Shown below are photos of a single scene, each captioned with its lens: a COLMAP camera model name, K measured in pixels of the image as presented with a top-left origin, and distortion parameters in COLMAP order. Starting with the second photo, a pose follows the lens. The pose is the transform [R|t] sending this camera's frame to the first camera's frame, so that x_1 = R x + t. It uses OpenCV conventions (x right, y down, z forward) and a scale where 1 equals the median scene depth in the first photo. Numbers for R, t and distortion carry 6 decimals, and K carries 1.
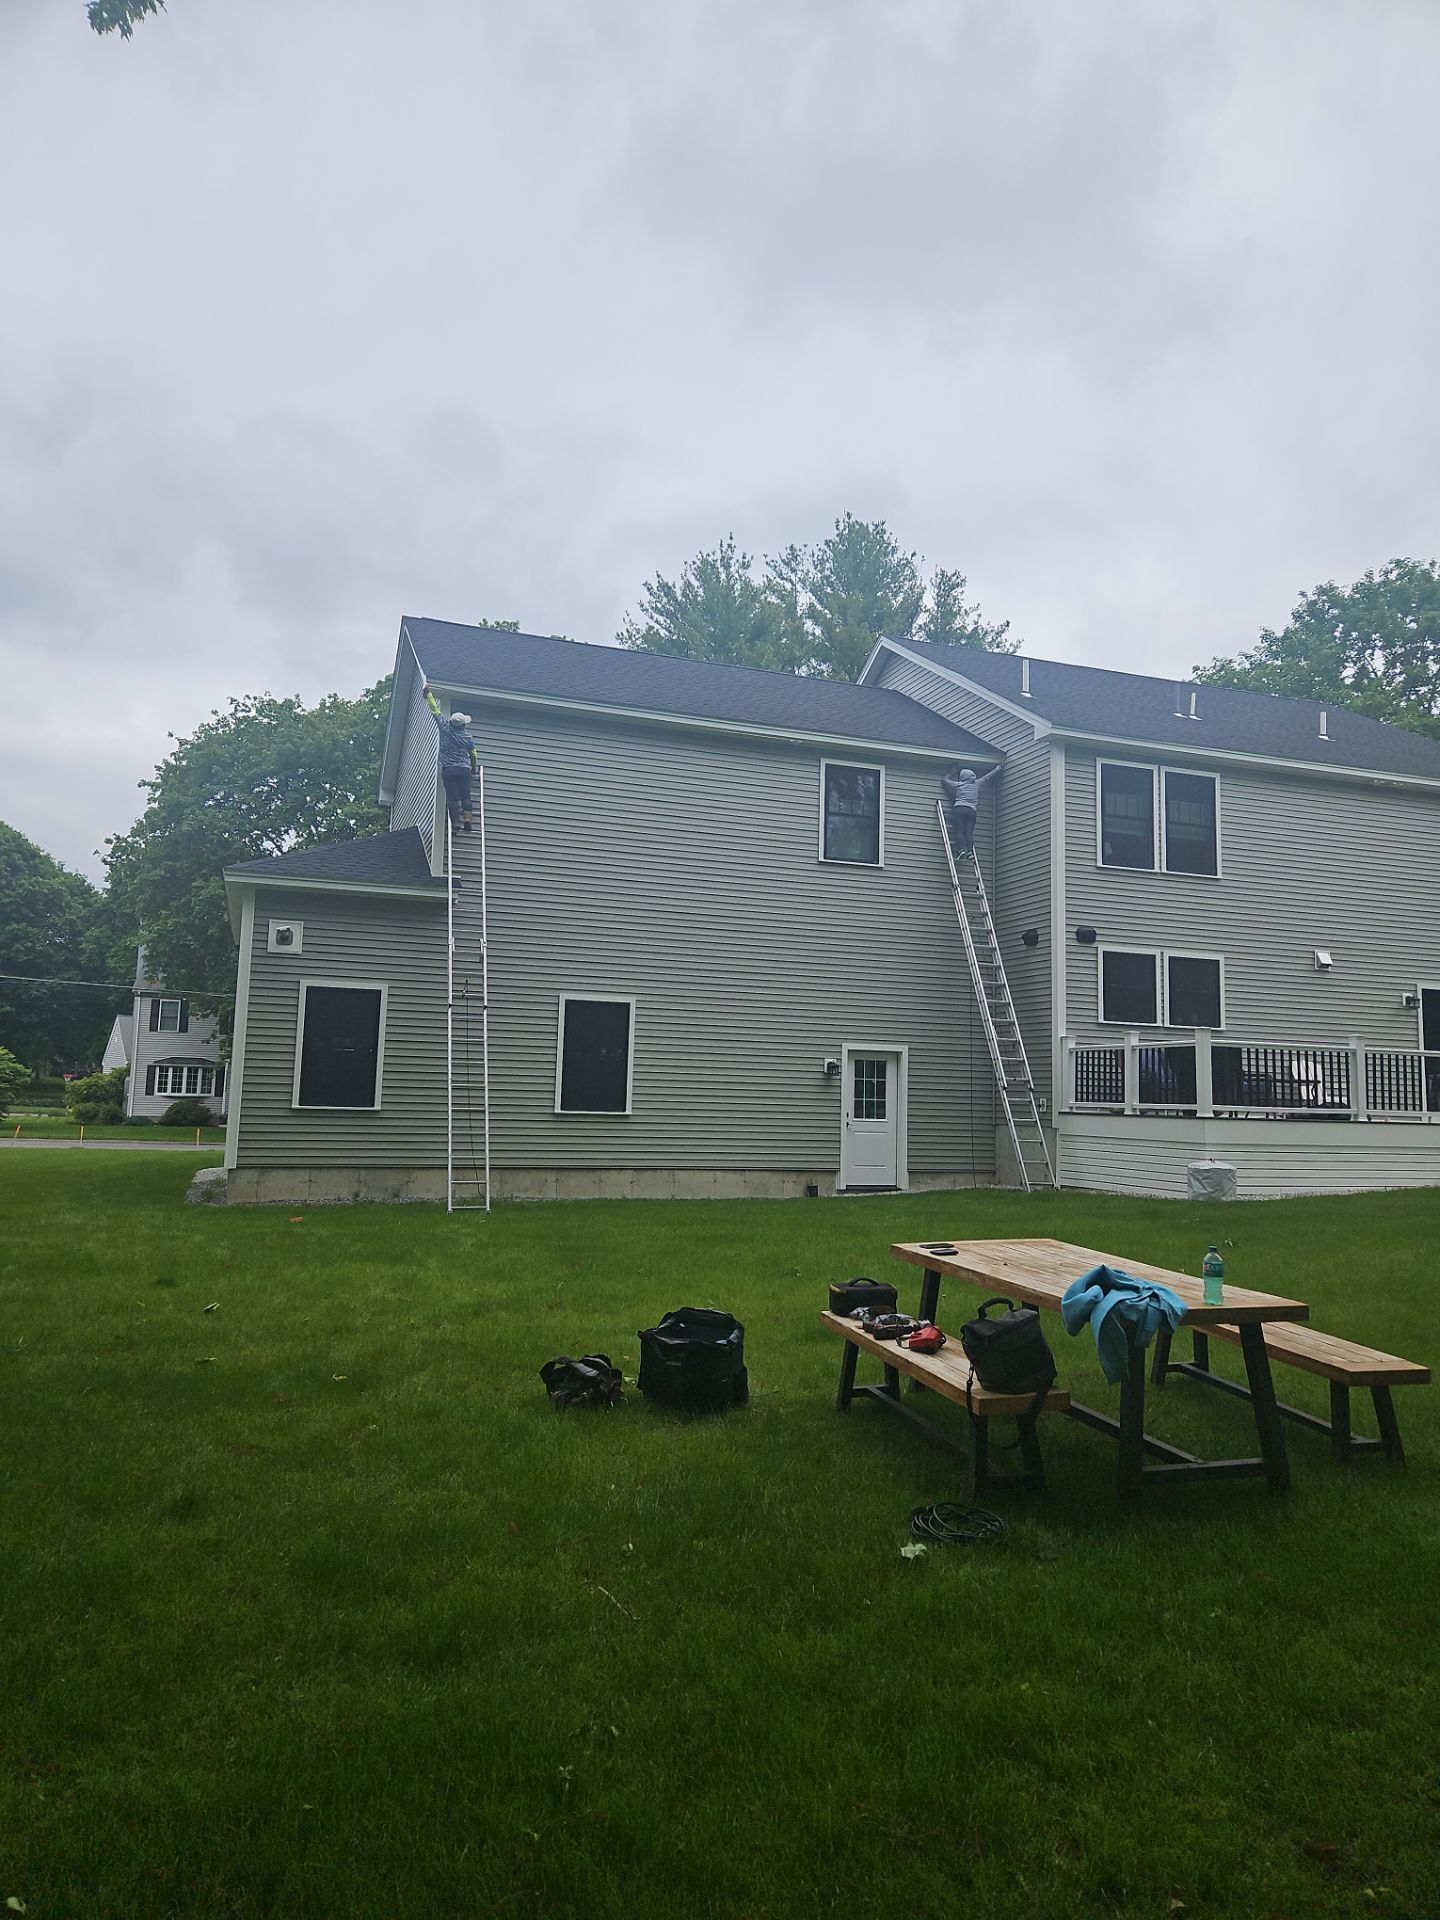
lens RADIAL K [[1282.1, 0, 719.8], [0, 1282.1, 963.3], [0, 0, 1]] dist [0.061290, -0.026983]
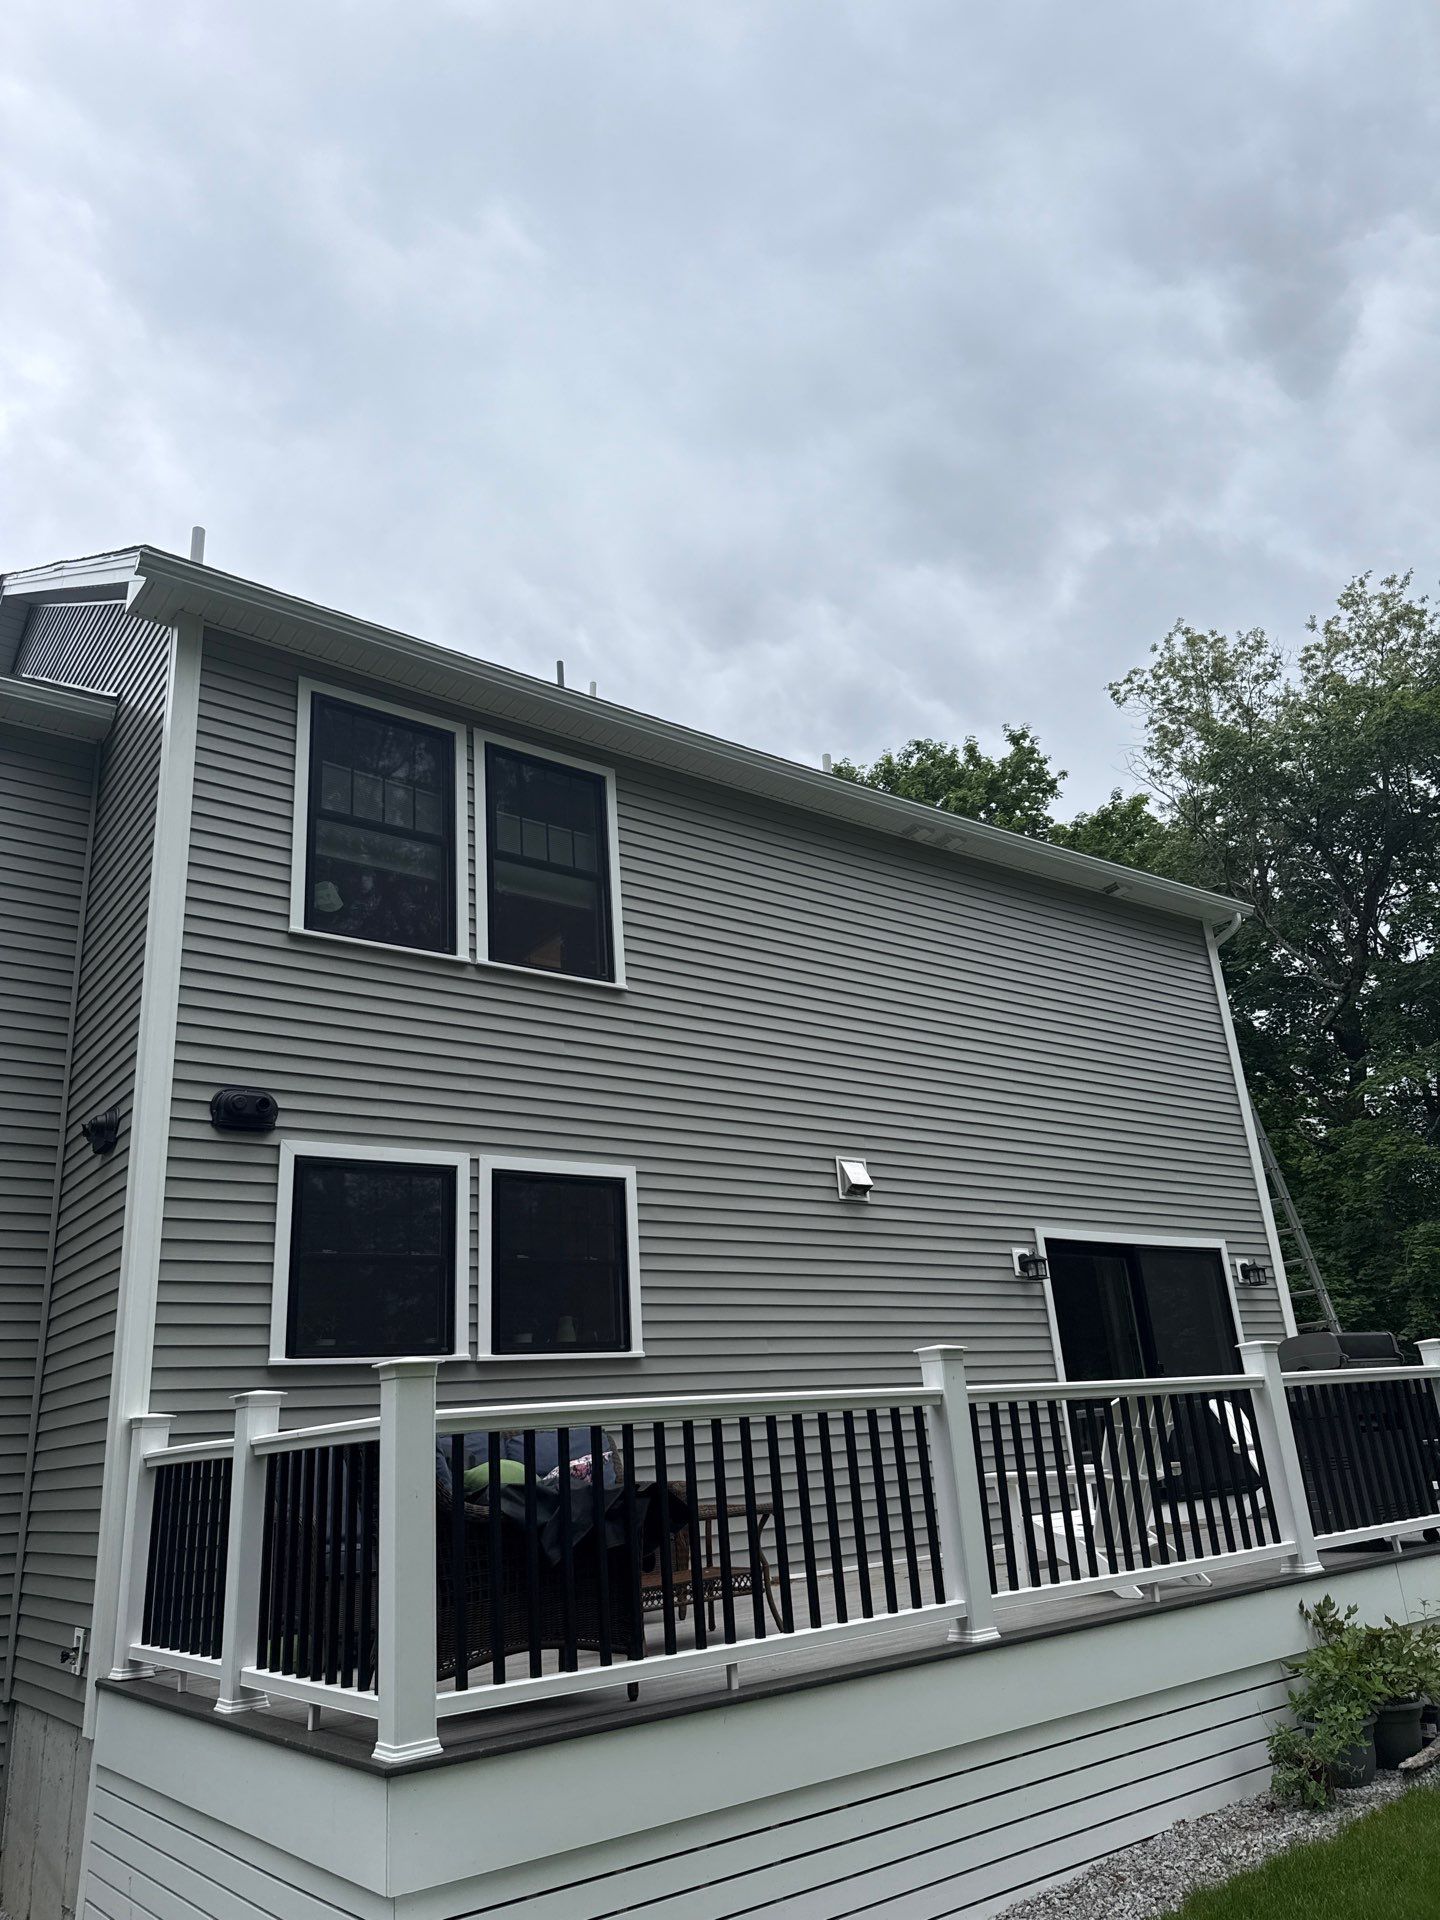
lens RADIAL K [[1359.5, 0, 728.5], [0, 1359.5, 979.8], [0, 0, 1]] dist [0.047933, -0.051460]
pose [[0.948011, 0.014553, 0.317906, 0.283380], [0.058999, 0.973600, -0.220506, 0.033220], [-0.312722, 0.227798, 0.922124, 0.585138]]
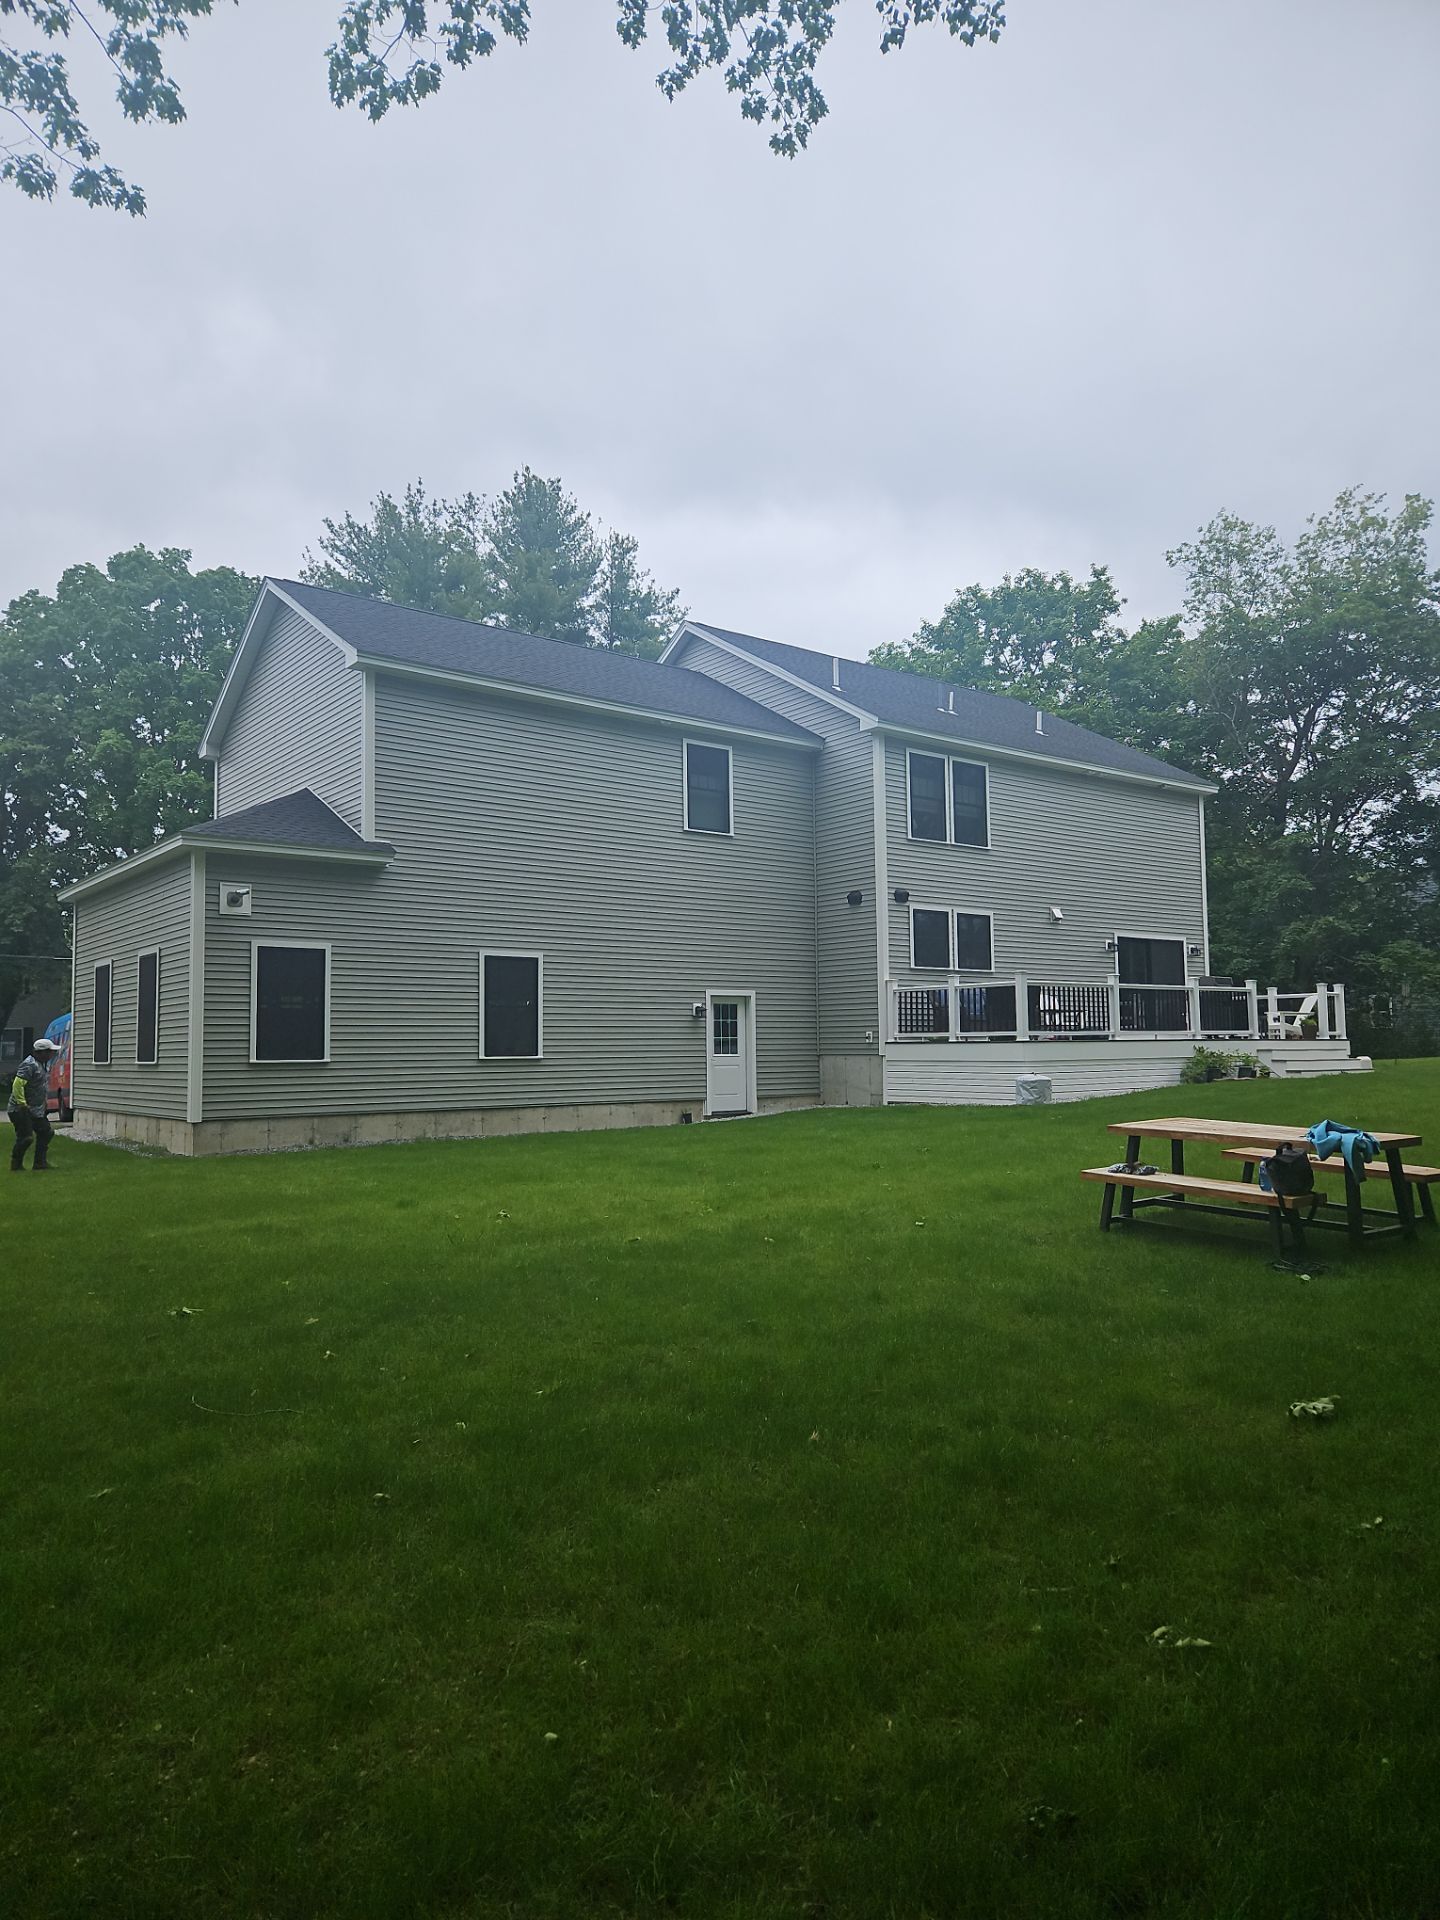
lens RADIAL K [[1282.1, 0, 697.2], [0, 1282.1, 976.9], [0, 0, 1]] dist [0.061290, -0.026983]
pose [[0.953370, -0.019001, 0.301206, -0.256652], [0.002276, 0.998441, 0.055778, -0.013411], [-0.301797, -0.052492, 0.951926, -0.092169]]
